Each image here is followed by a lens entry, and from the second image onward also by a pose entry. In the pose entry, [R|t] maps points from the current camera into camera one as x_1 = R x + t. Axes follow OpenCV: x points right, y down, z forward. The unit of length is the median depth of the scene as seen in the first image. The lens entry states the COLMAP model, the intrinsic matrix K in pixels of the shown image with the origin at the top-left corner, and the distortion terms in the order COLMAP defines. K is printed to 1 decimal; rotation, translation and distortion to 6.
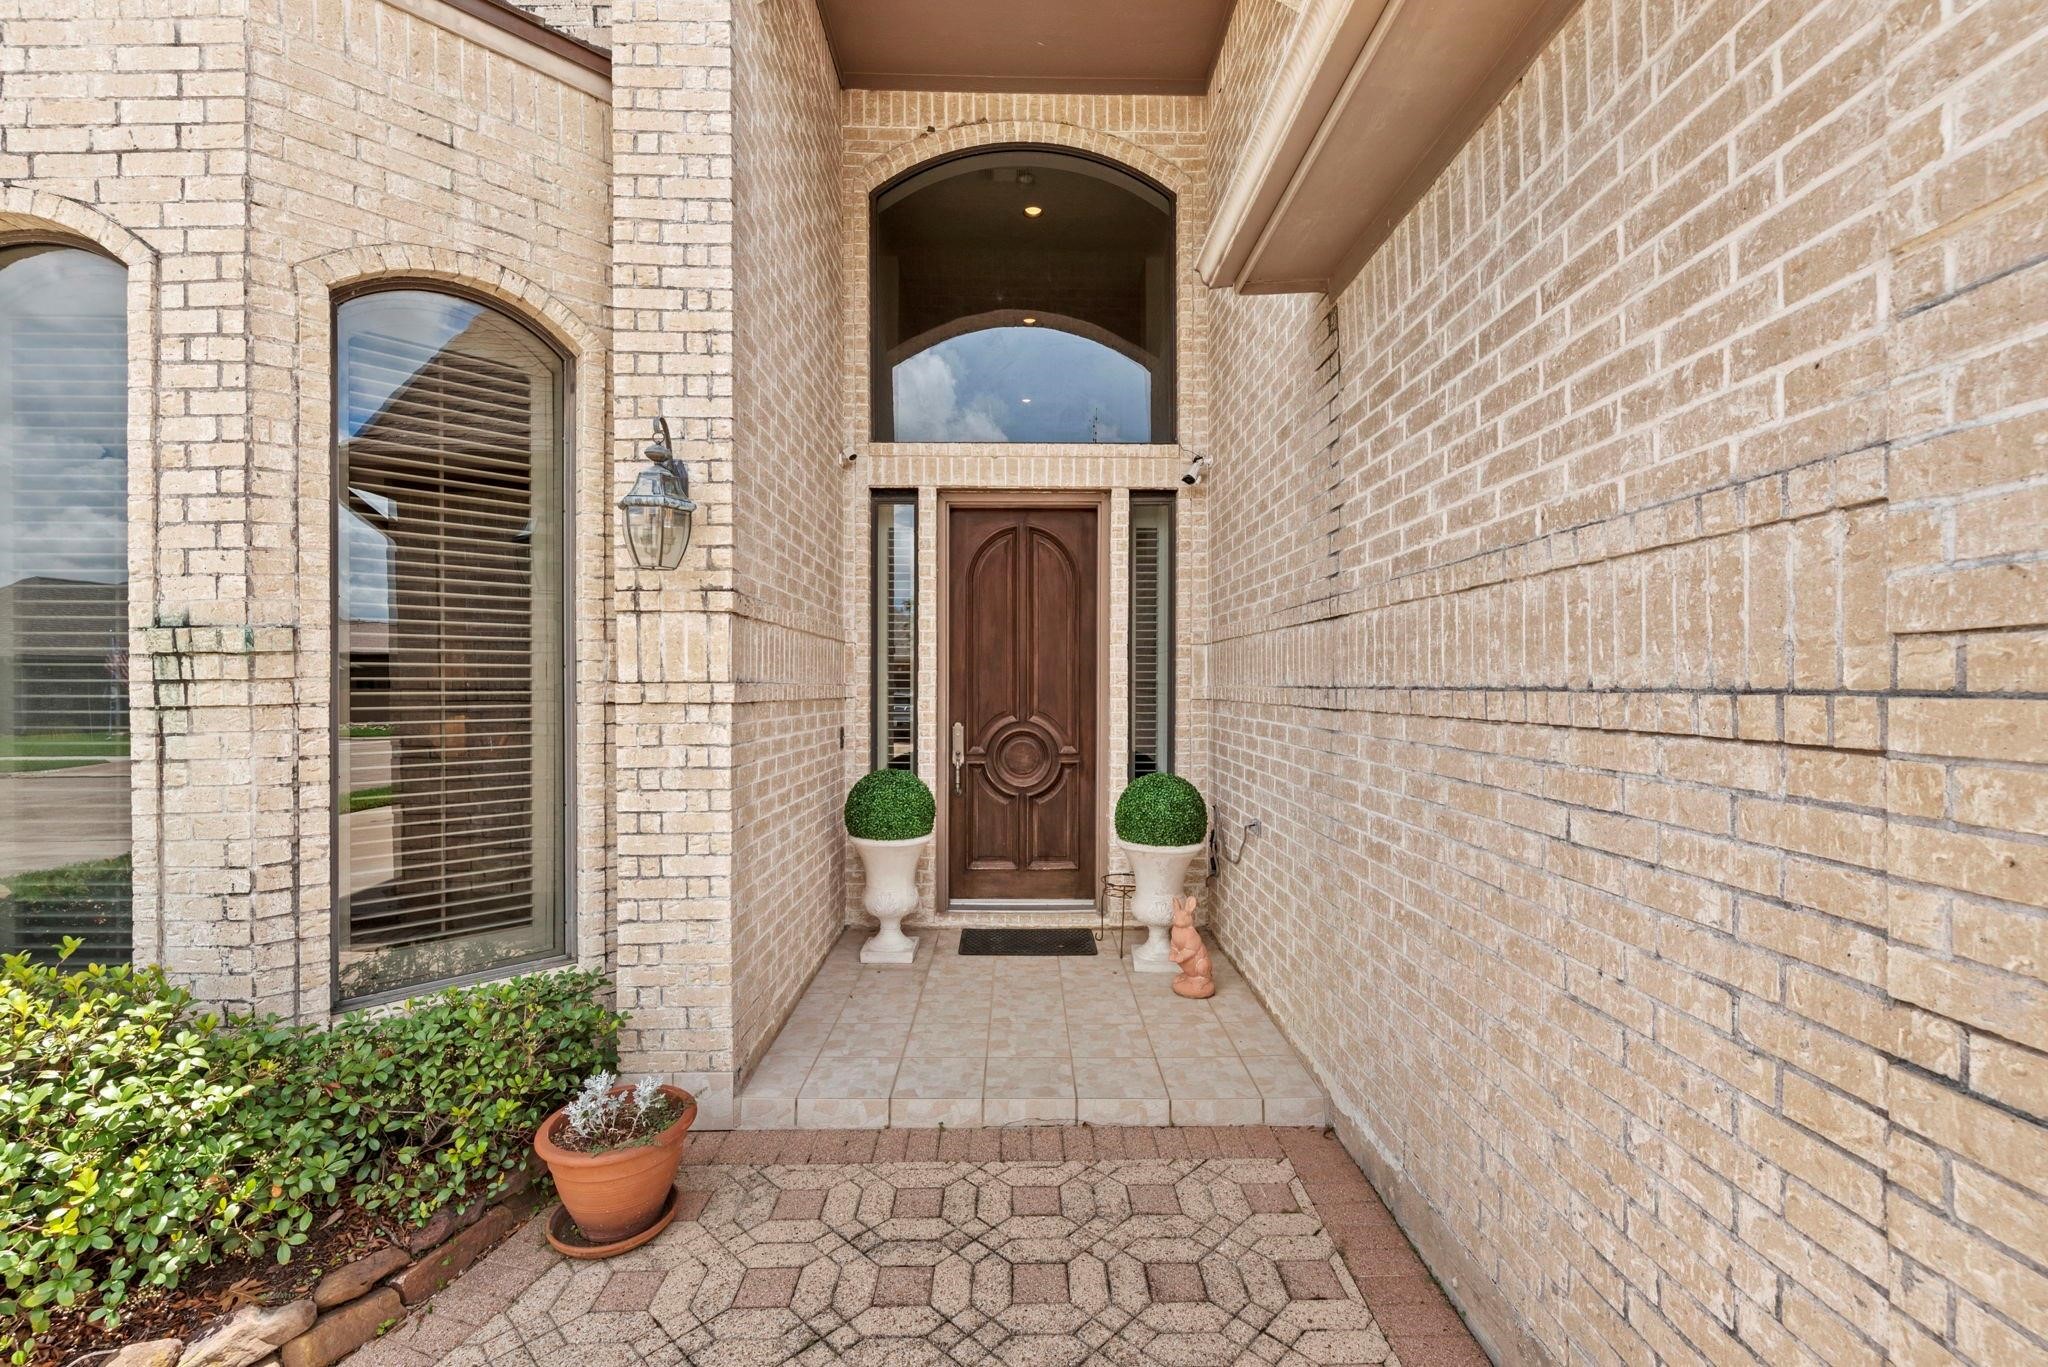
lens RADIAL K [[894.5, 0, 1024.0], [0, 894.5, 683.5], [0, 0, 1]] dist [-0.000369, 0.000103]
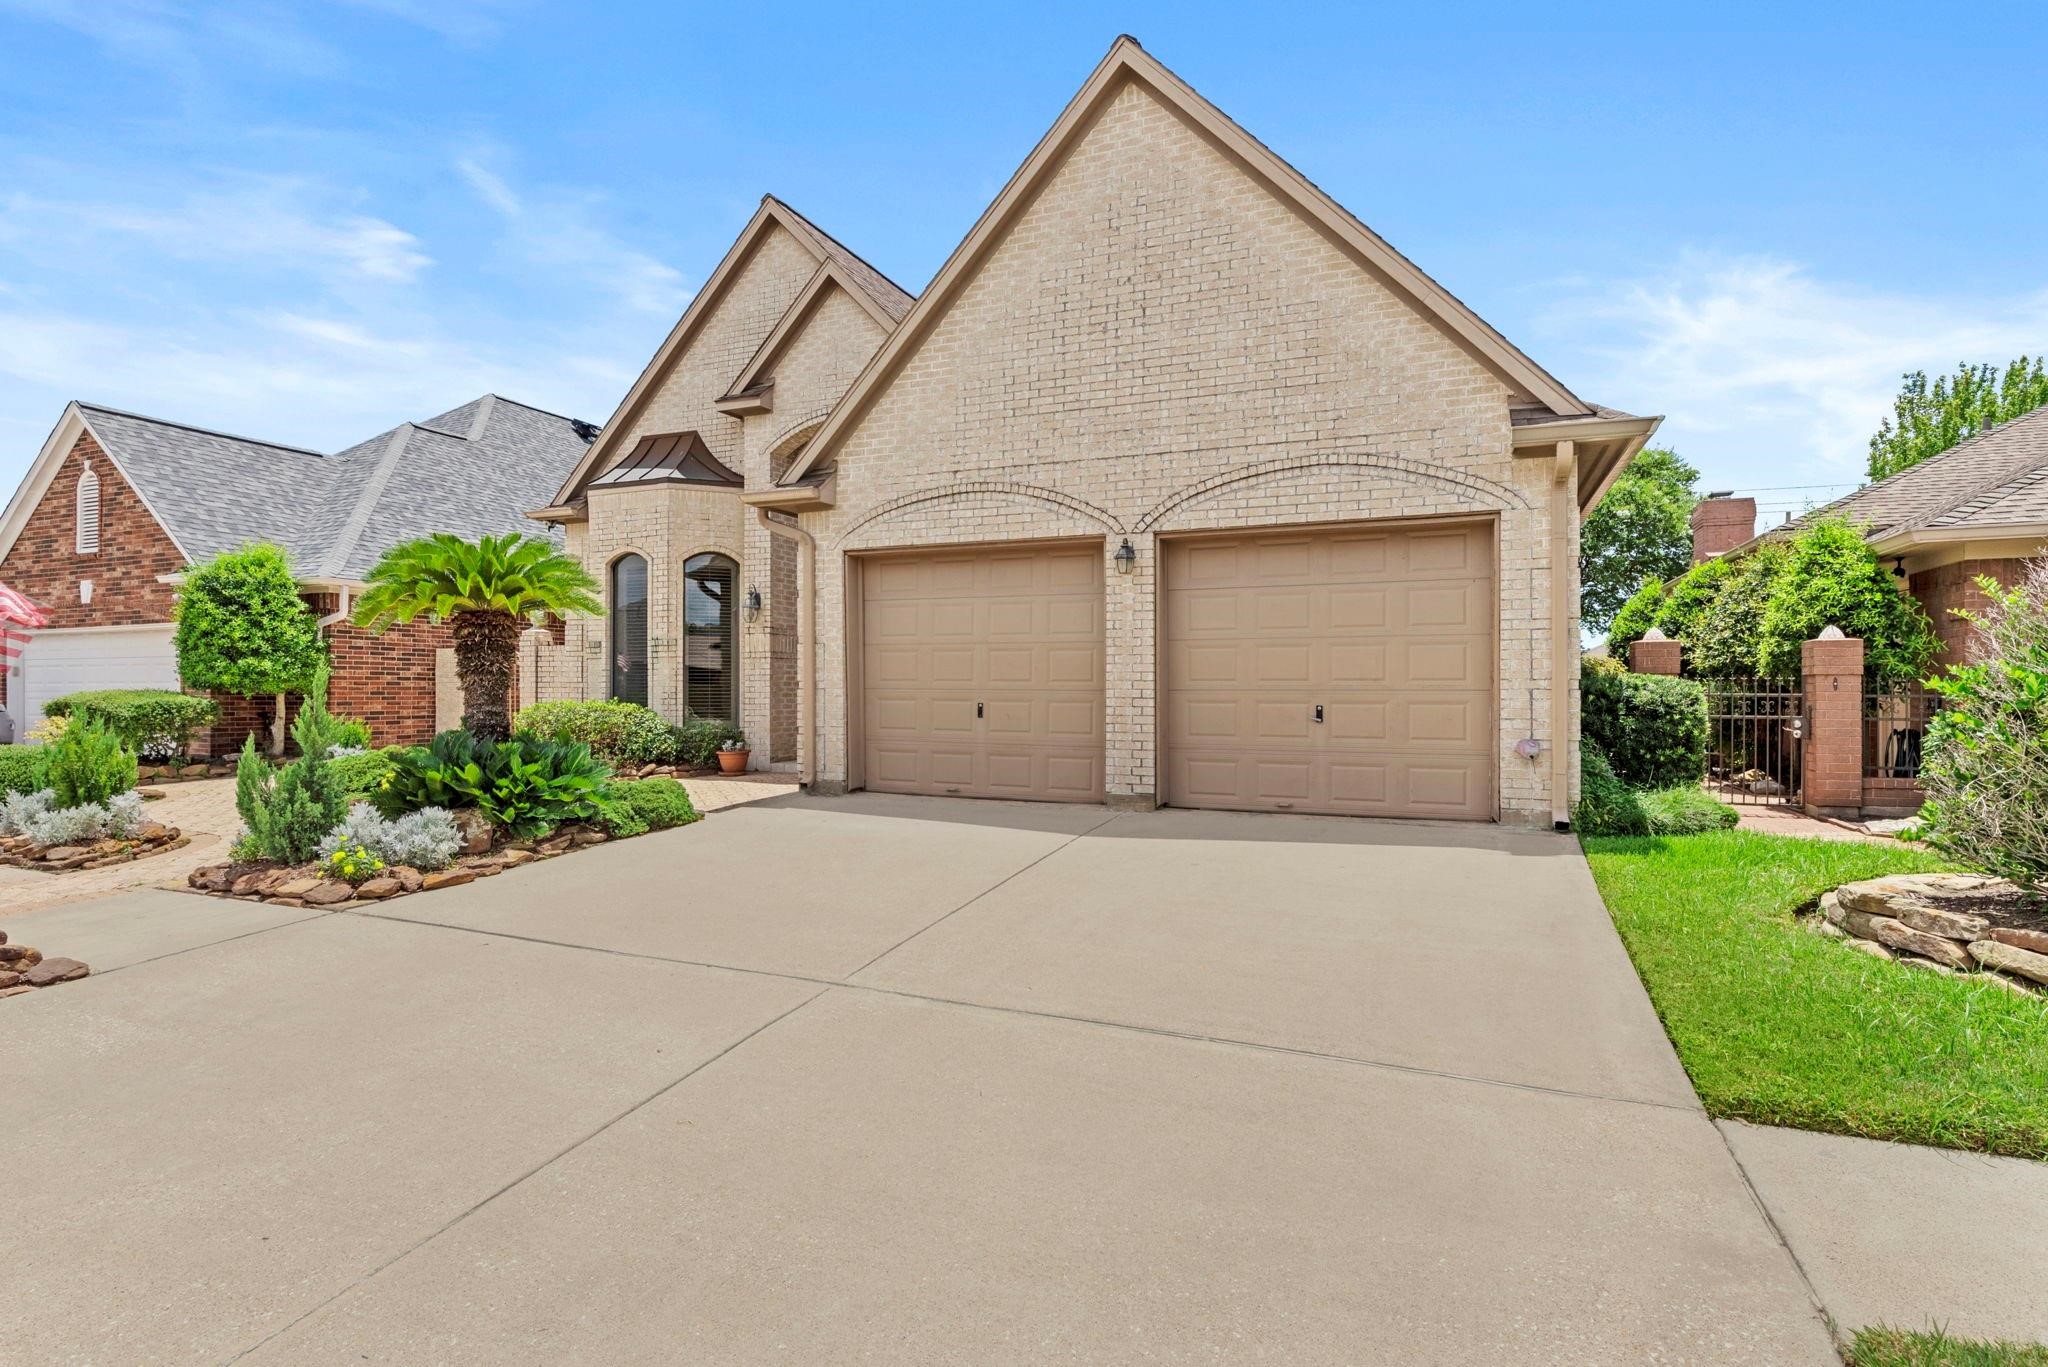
lens RADIAL K [[1022.0, 0, 1024.0], [0, 1022.0, 683.5], [0, 0, 1]] dist [-0.001558, 0.000017]
pose [[0.918419, 0.000089, -0.395610, 2.116825], [-0.001539, 0.999993, -0.003350, 0.129324], [0.395607, 0.003685, 0.918413, -2.266869]]
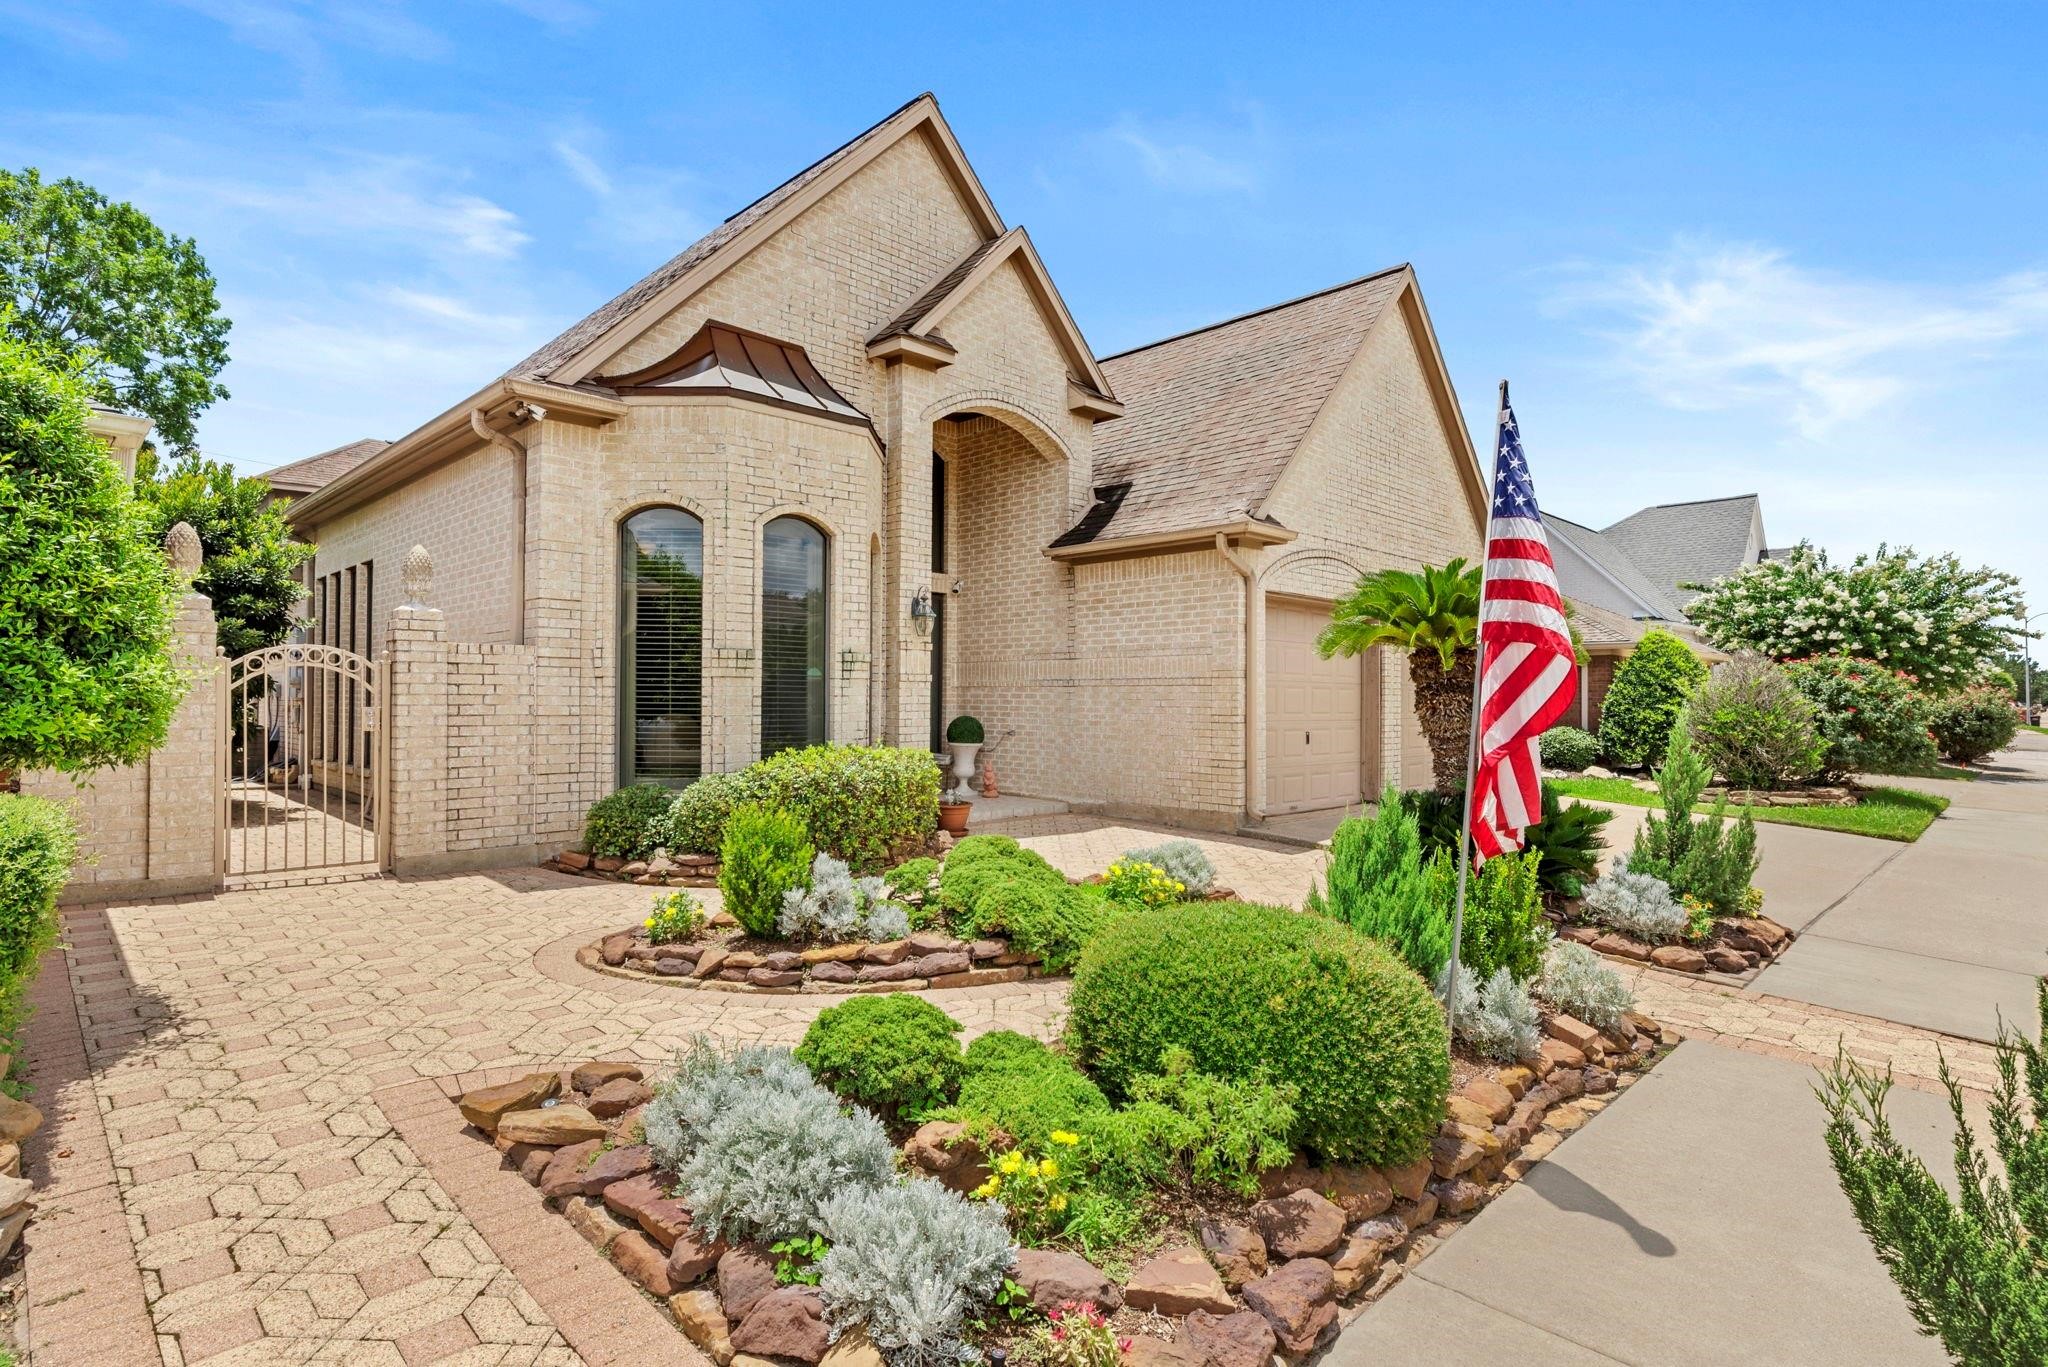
lens RADIAL K [[1022.0, 0, 1024.0], [0, 1022.0, 683.5], [0, 0, 1]] dist [-0.001558, 0.000017]
pose [[0.712485, 0.014032, 0.701547, -2.231876], [-0.006756, 0.999891, -0.013139, 0.064218], [-0.701655, 0.004622, 0.712502, -1.460087]]
